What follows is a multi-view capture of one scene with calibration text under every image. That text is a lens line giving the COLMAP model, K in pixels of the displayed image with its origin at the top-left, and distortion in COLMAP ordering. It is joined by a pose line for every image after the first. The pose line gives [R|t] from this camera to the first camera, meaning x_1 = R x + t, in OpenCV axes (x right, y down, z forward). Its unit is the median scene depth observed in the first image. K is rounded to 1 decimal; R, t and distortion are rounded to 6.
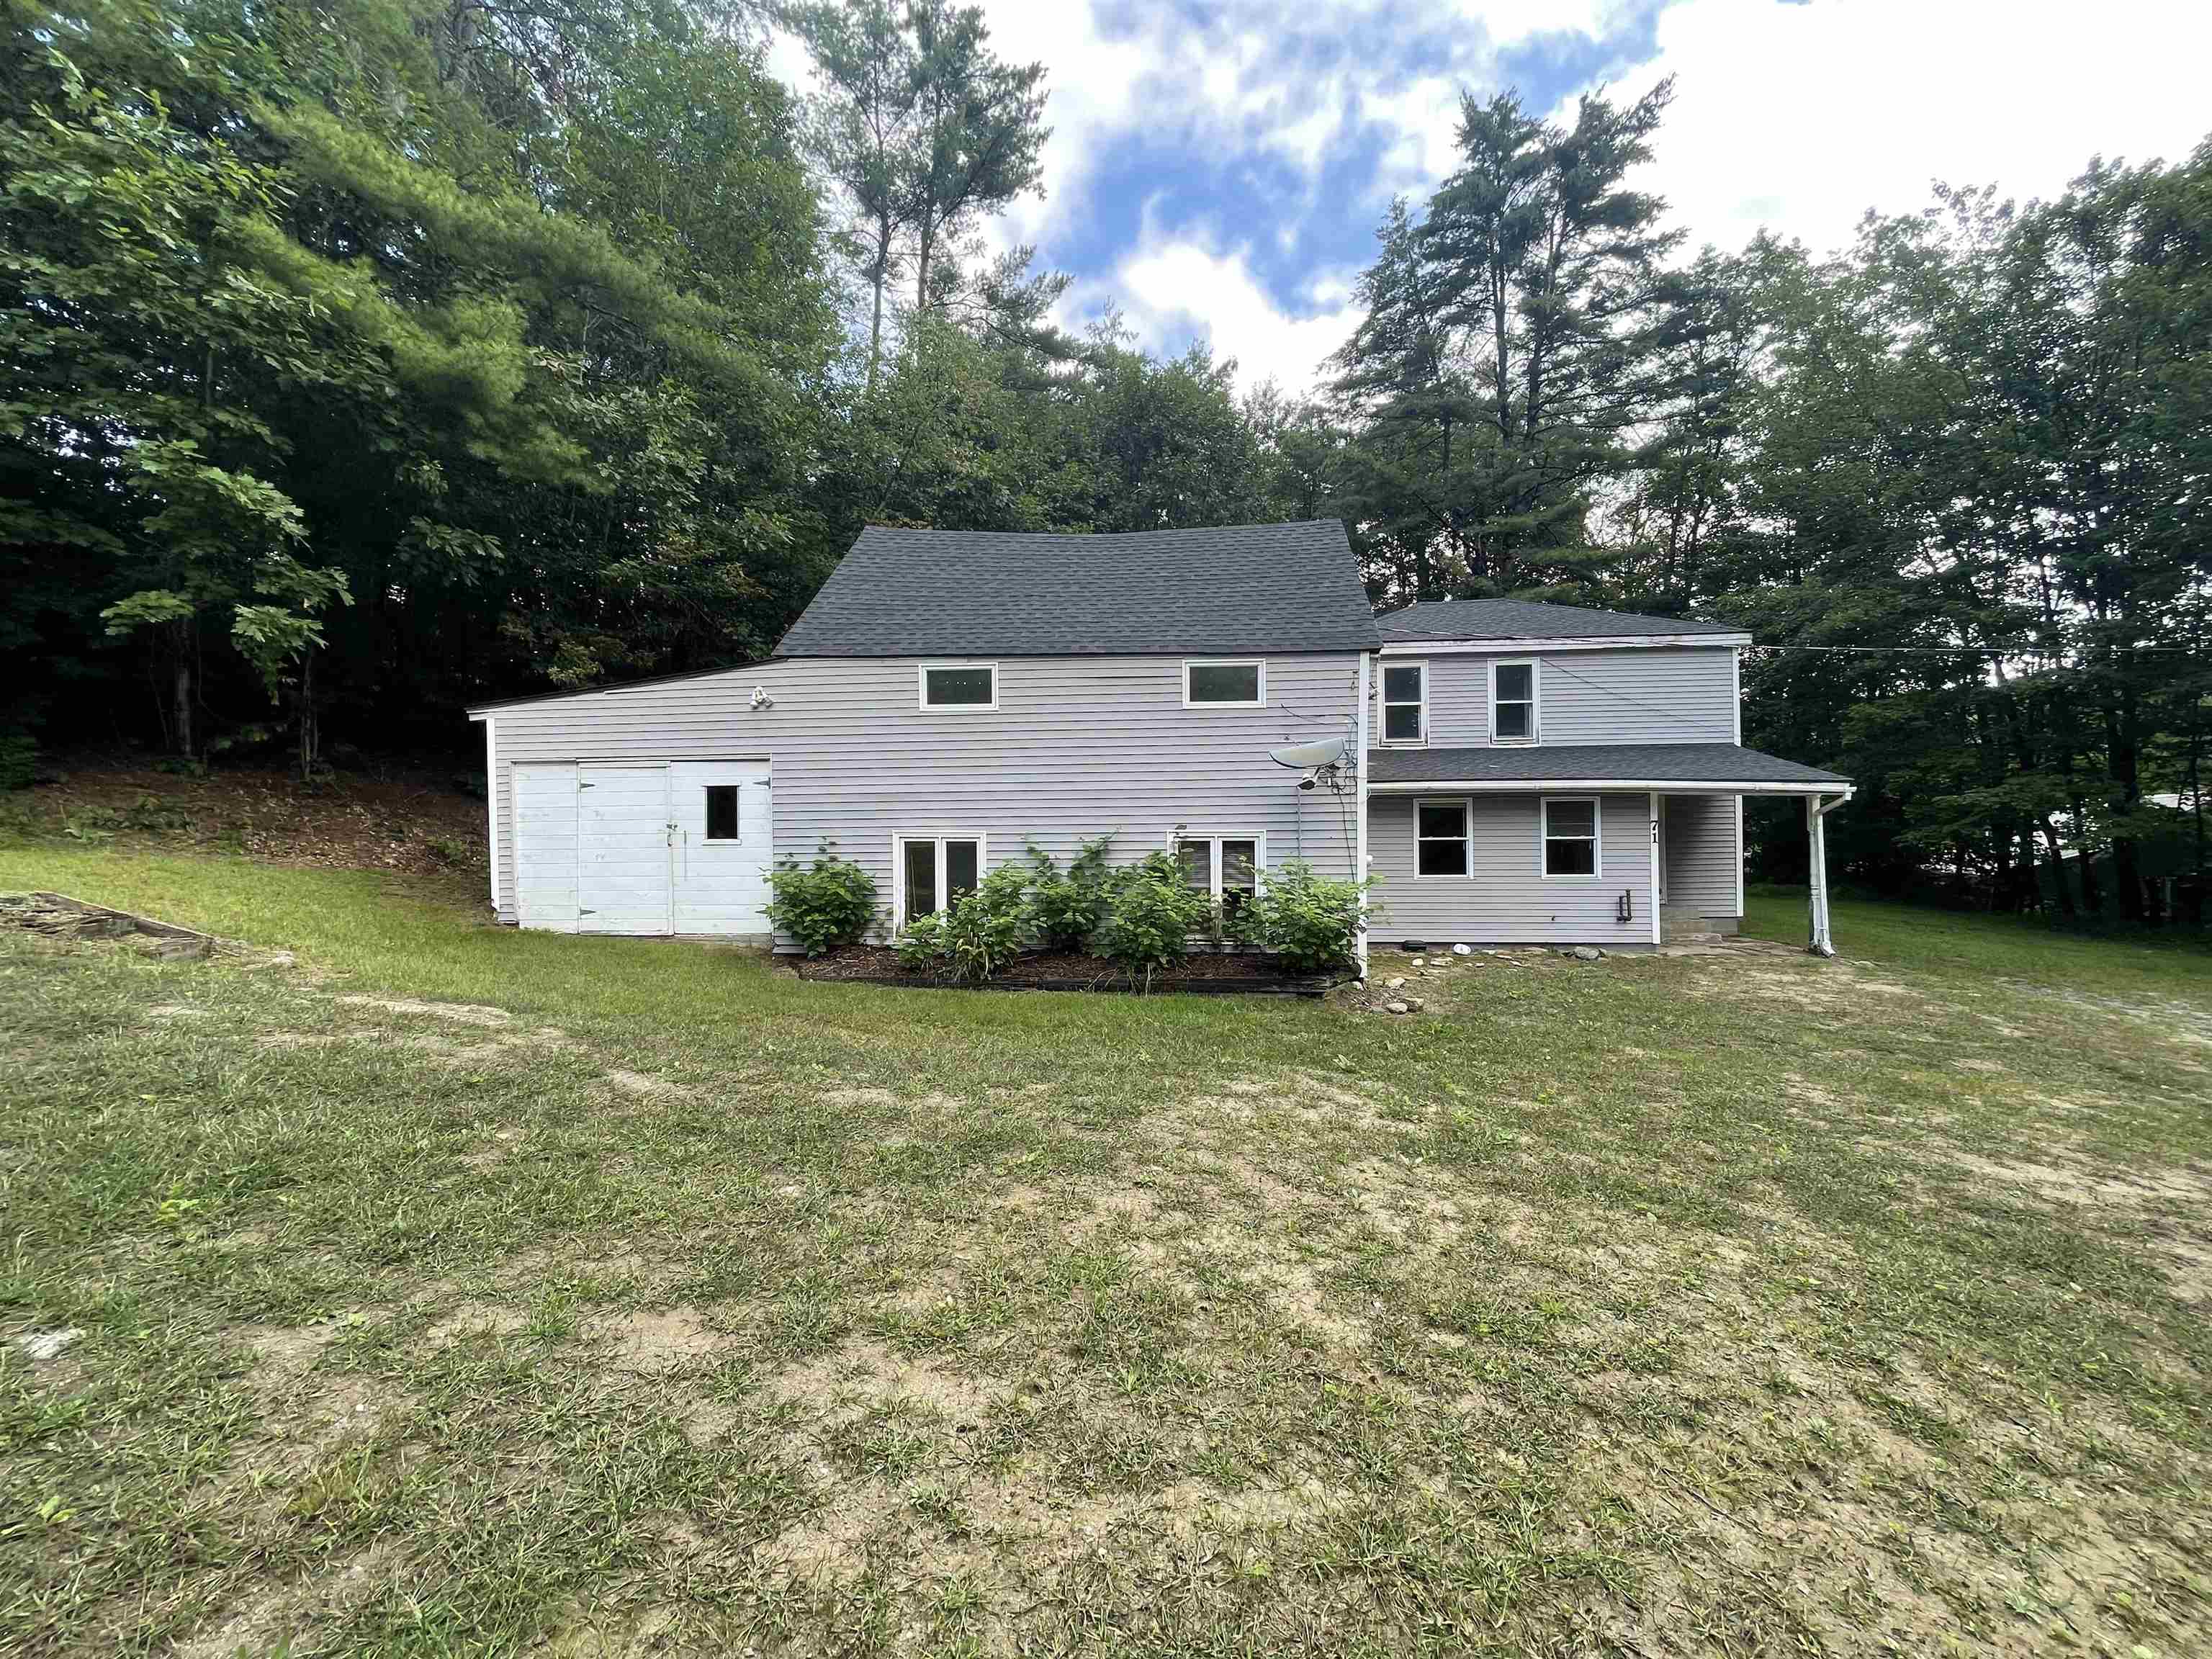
lens RADIAL K [[889.7, 0, 1095.0], [0, 889.7, 830.7], [0, 0, 1]] dist [-0.001817, -0.000154]
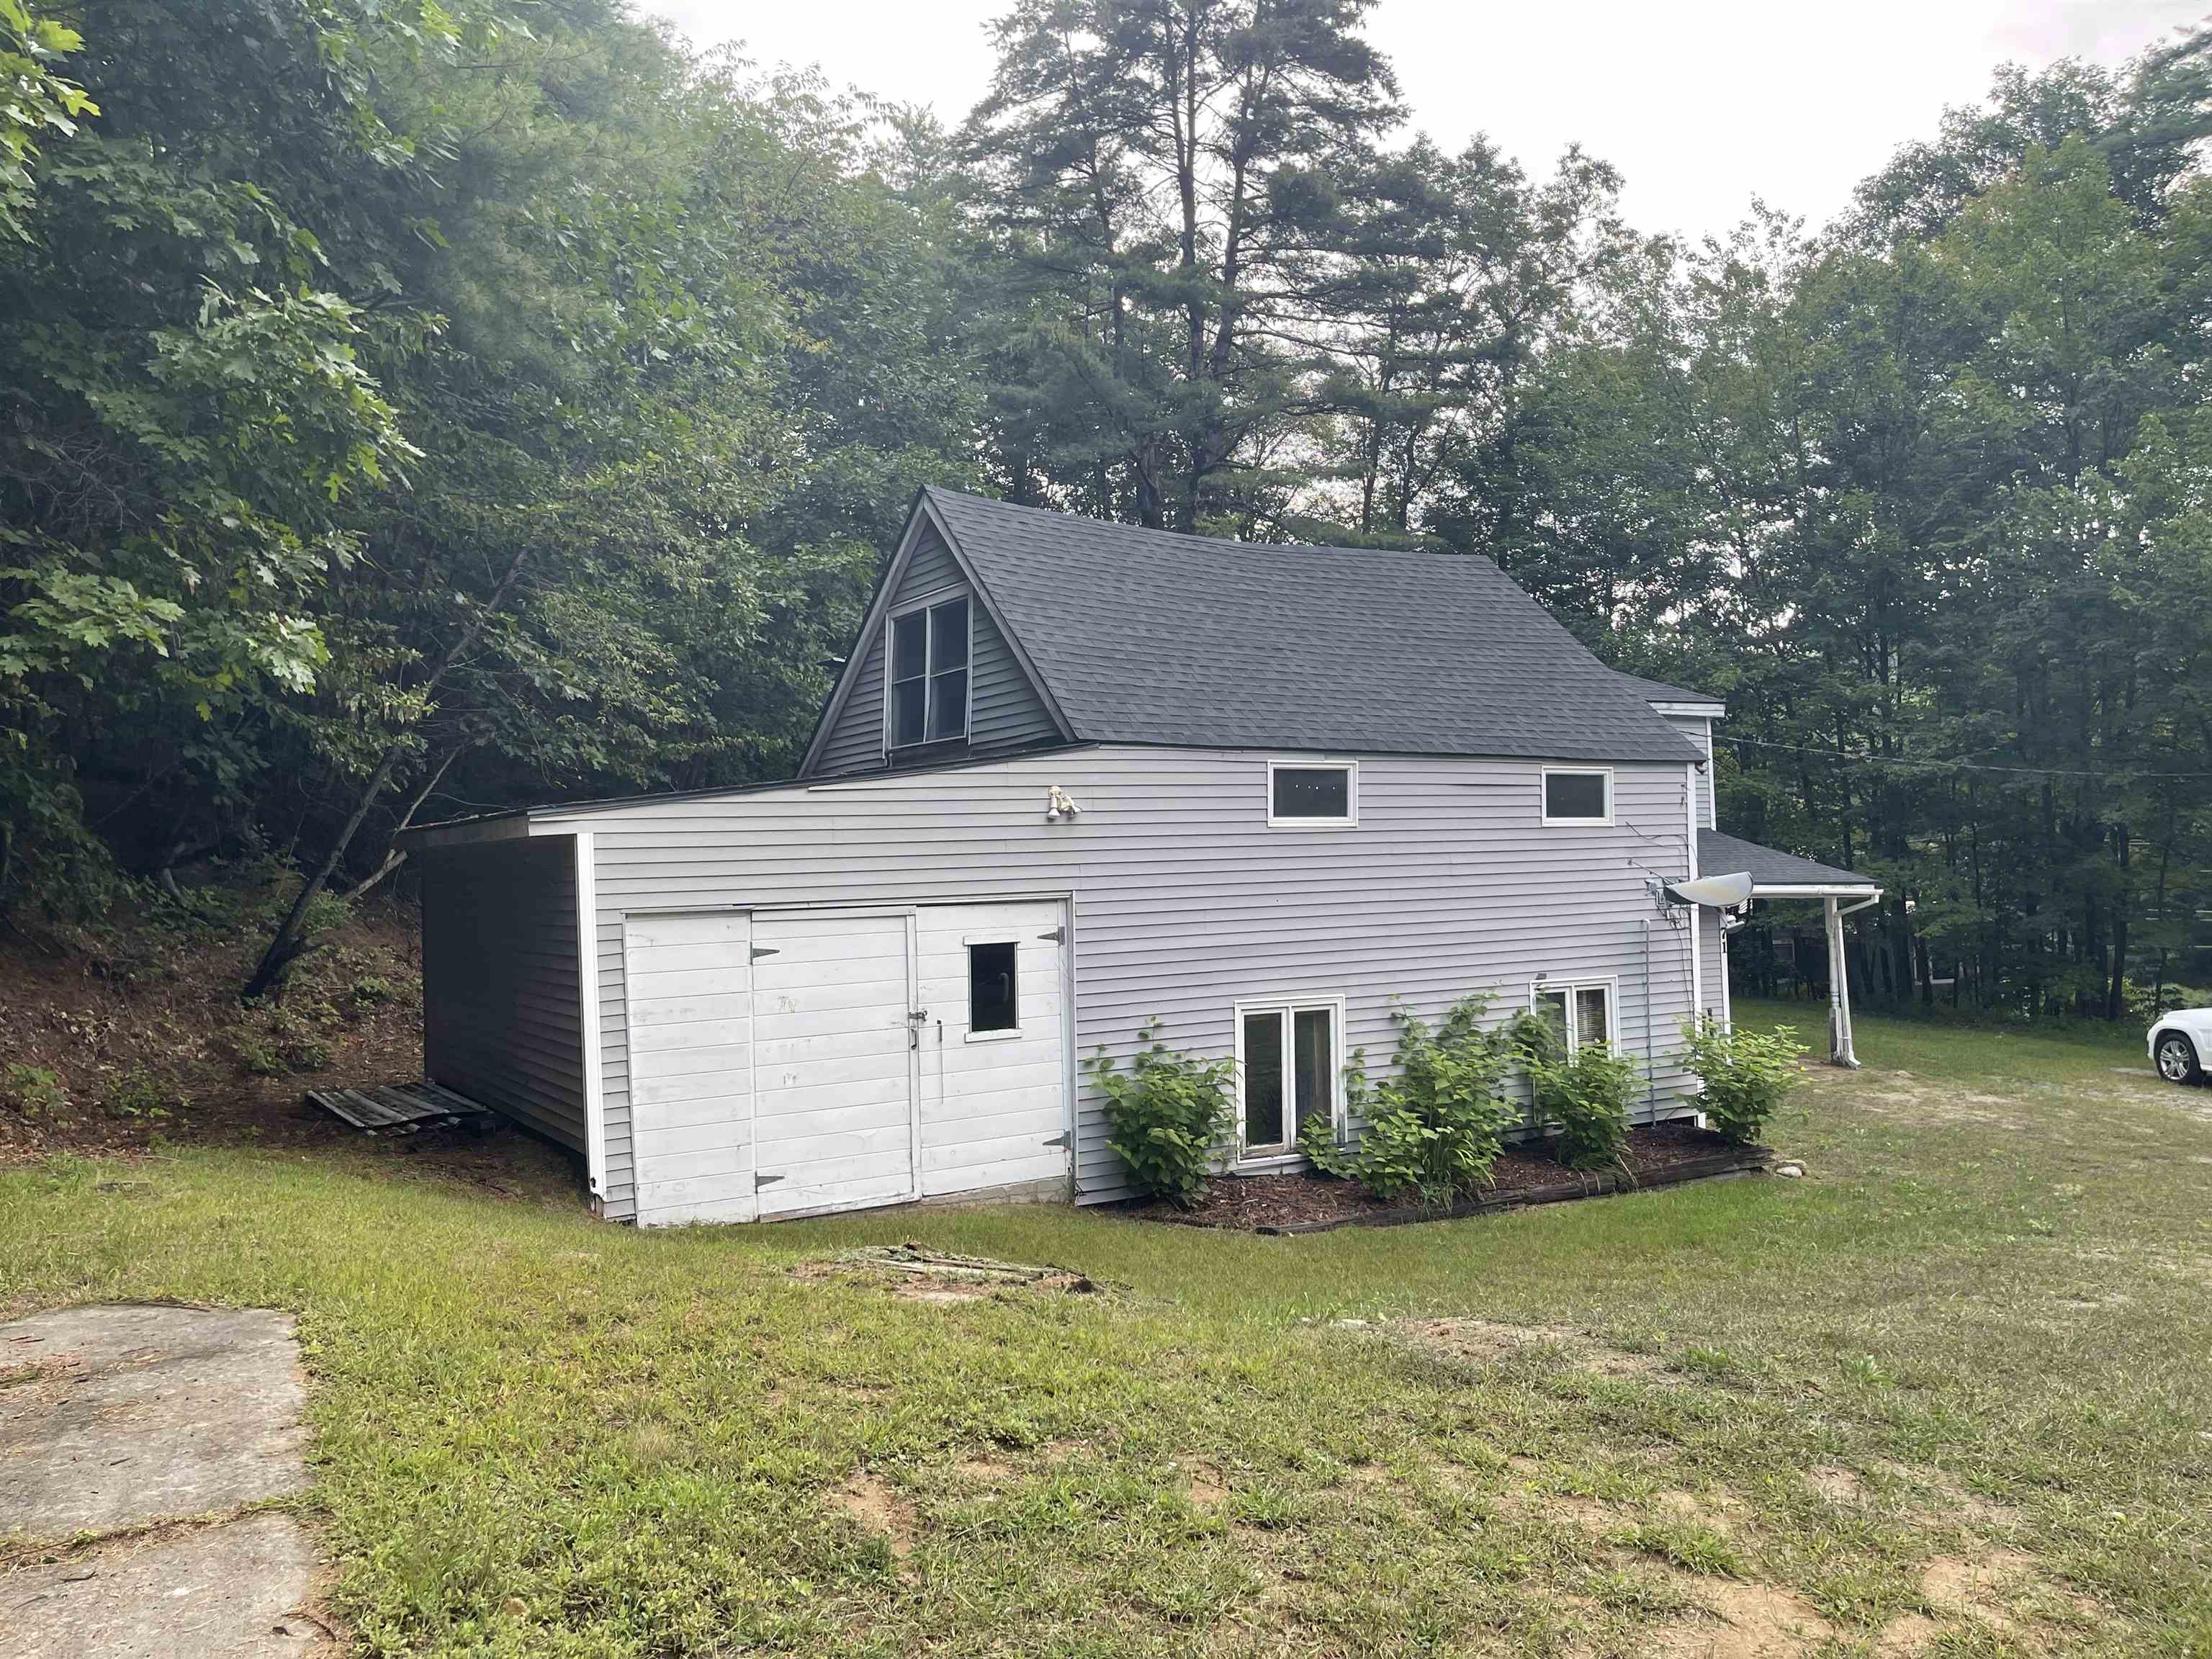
lens RADIAL K [[1665.5, 0, 1106.0], [0, 1665.5, 829.5], [0, 0, 1]] dist [0.067518, -0.092659]
pose [[0.810051, -0.001090, 0.586359, -1.027716], [0.016067, 0.999664, -0.020339, -0.104314], [-0.586140, 0.025897, 0.809796, 0.020660]]
